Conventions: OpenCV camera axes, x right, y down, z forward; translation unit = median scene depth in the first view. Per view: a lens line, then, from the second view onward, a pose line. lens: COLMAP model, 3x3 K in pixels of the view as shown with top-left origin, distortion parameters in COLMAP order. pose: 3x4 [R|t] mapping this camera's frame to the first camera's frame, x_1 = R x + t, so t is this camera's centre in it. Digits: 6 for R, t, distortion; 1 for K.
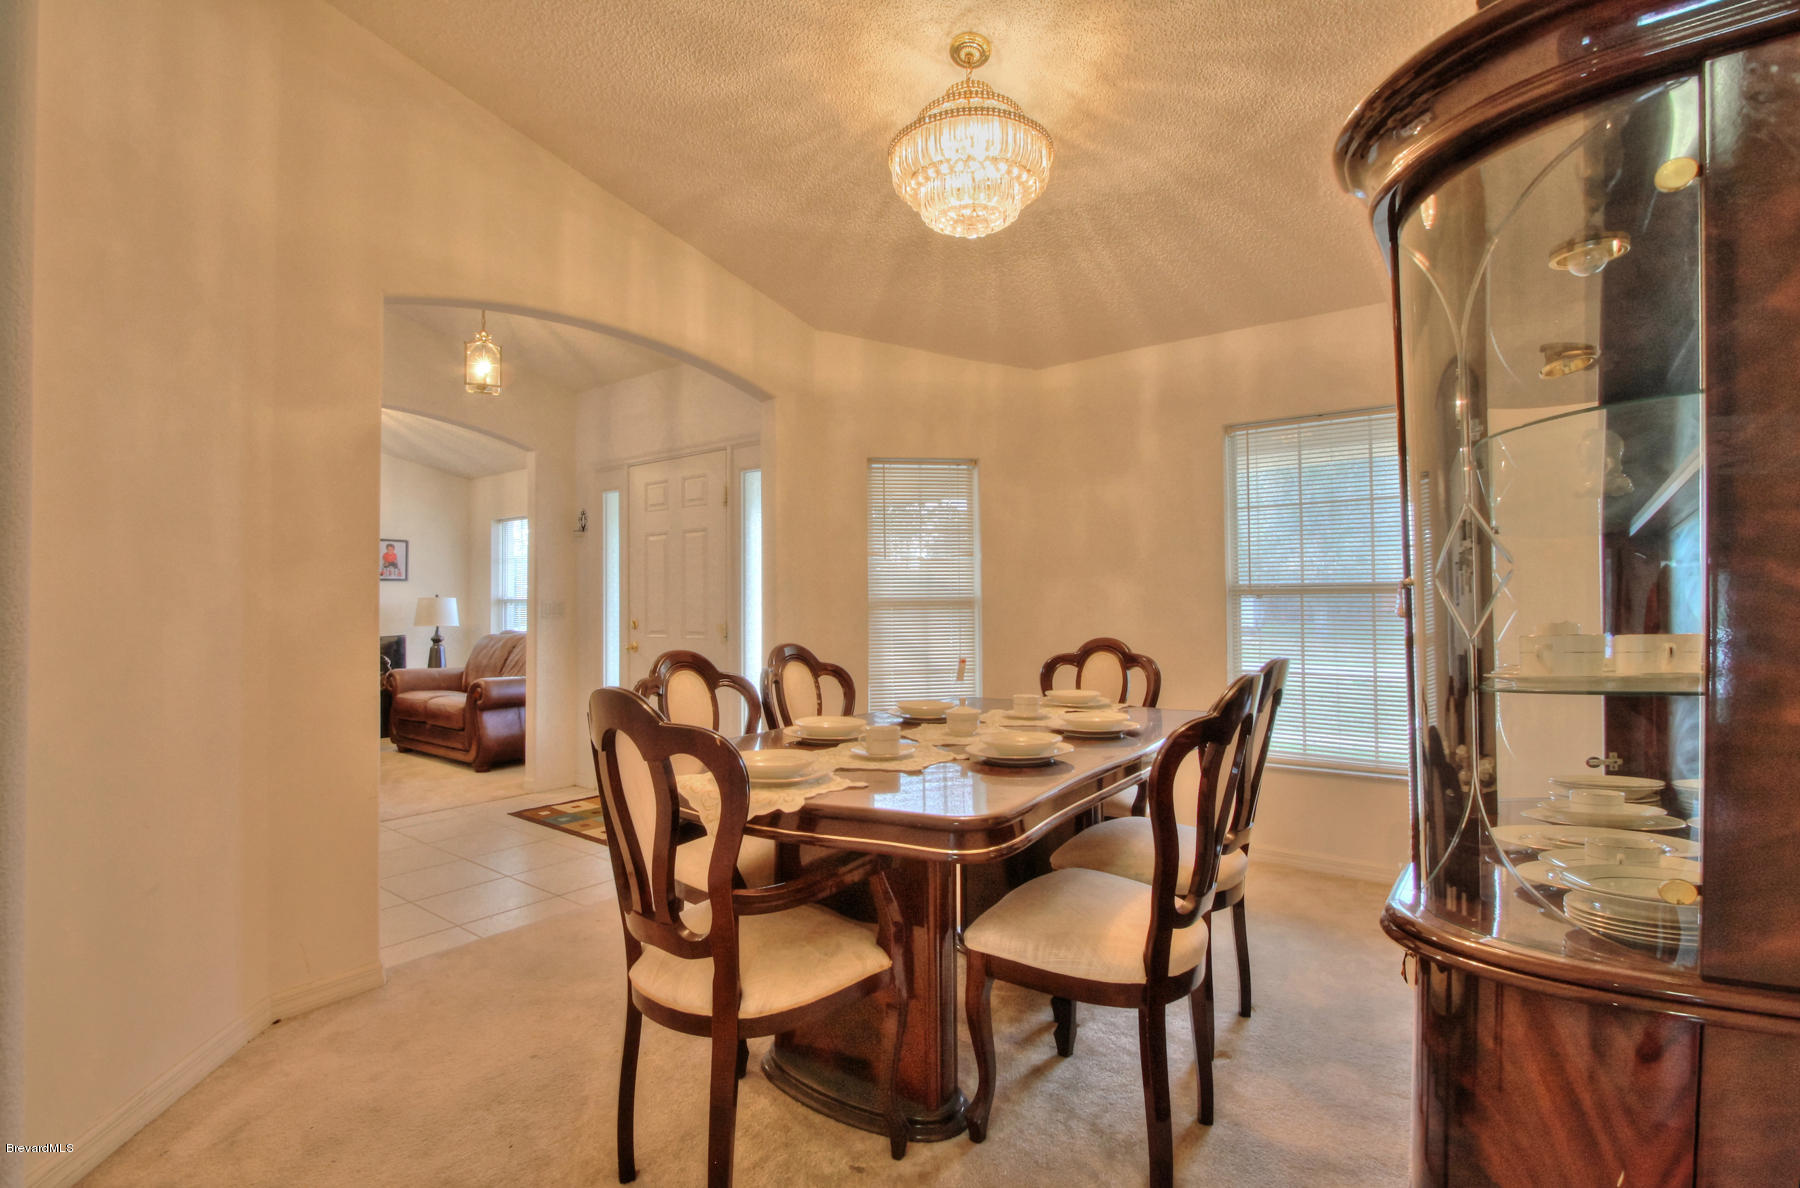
lens RADIAL K [[837.5, 0, 897.6], [0, 837.5, 586.5], [0, 0, 1]] dist [-0.000055, 0.000944]
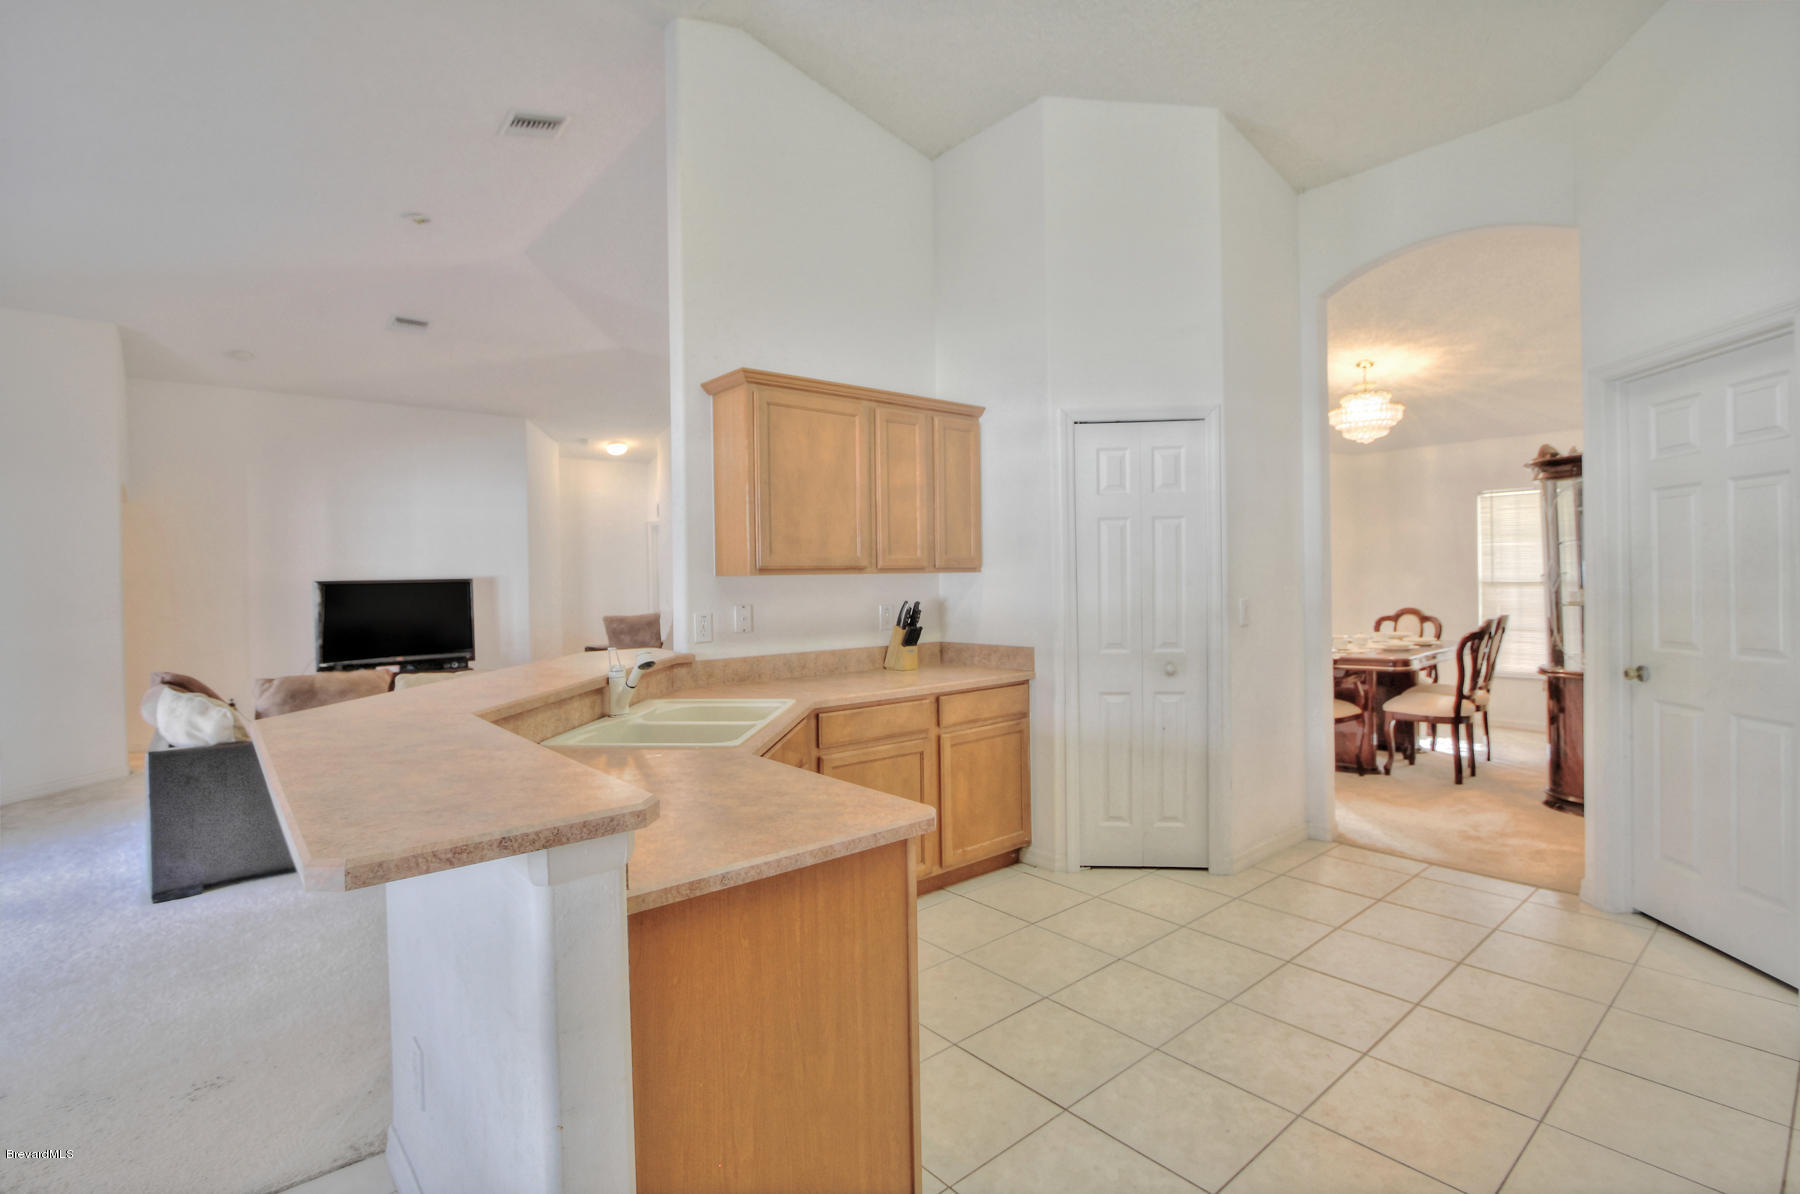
lens RADIAL K [[837.5, 0, 897.6], [0, 837.5, 589.5], [0, 0, 1]] dist [-0.000055, 0.000944]
pose [[0.978197, 0.000102, -0.207677, -0.563161], [0.005176, 0.999677, 0.024871, -0.041420], [0.207613, -0.025404, 0.977881, -1.283079]]
